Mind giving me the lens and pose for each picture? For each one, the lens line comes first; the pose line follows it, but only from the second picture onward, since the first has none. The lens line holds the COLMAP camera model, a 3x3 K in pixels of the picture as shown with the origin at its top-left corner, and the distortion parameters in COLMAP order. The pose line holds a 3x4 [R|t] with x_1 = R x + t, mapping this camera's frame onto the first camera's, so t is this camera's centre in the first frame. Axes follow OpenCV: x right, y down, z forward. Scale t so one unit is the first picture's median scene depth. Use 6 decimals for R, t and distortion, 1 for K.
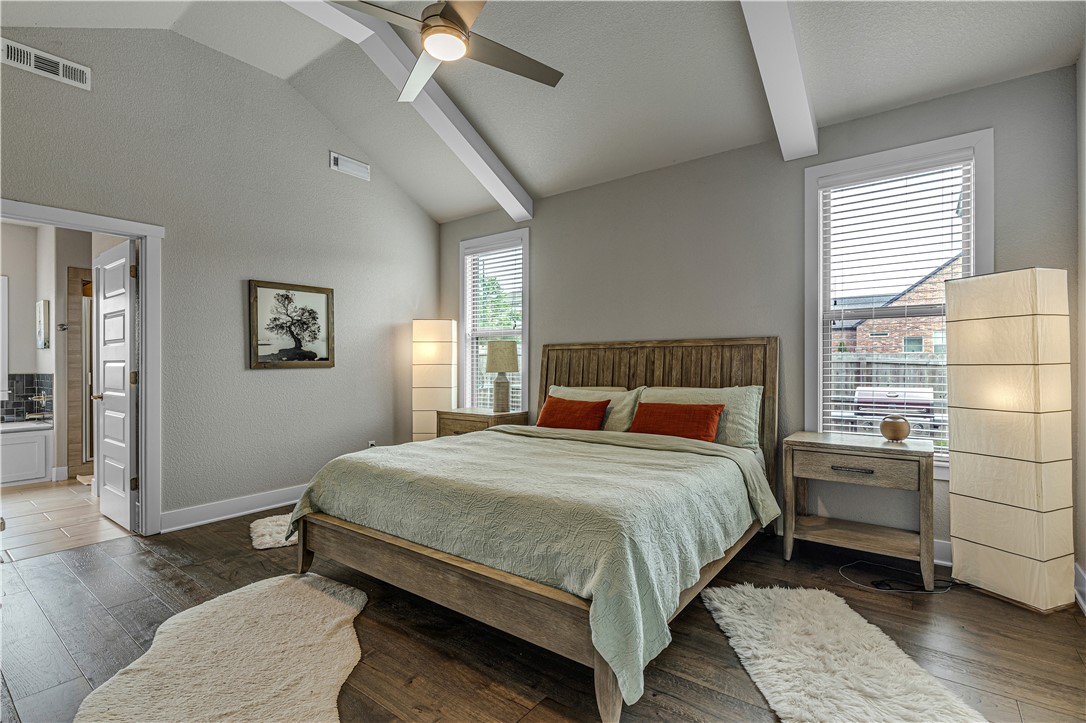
lens RADIAL K [[494.1, 0, 536.8], [0, 494.1, 356.3], [0, 0, 1]] dist [-0.001356, -0.000291]
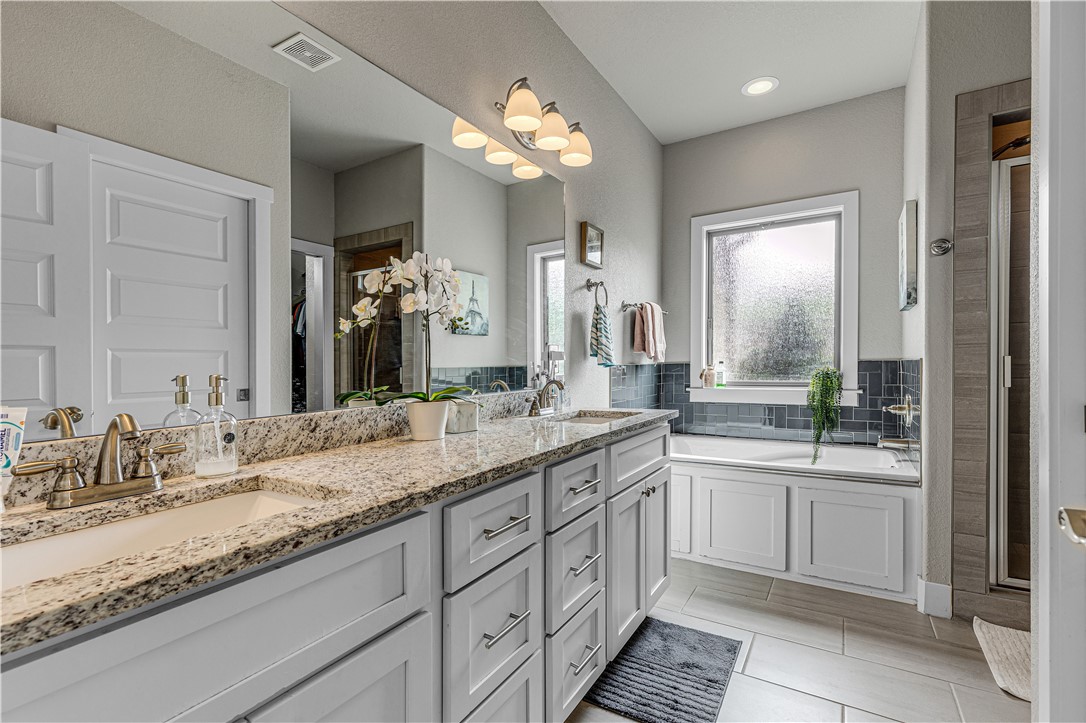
lens RADIAL K [[499.2, 0, 535.5], [0, 499.2, 374.1], [0, 0, 1]] dist [-0.002226, -0.000353]
pose [[0.104279, 0.033928, -0.993969, -0.575290], [0.023165, 0.999064, 0.036532, 0.024205], [0.994278, -0.026835, 0.103396, 0.611086]]
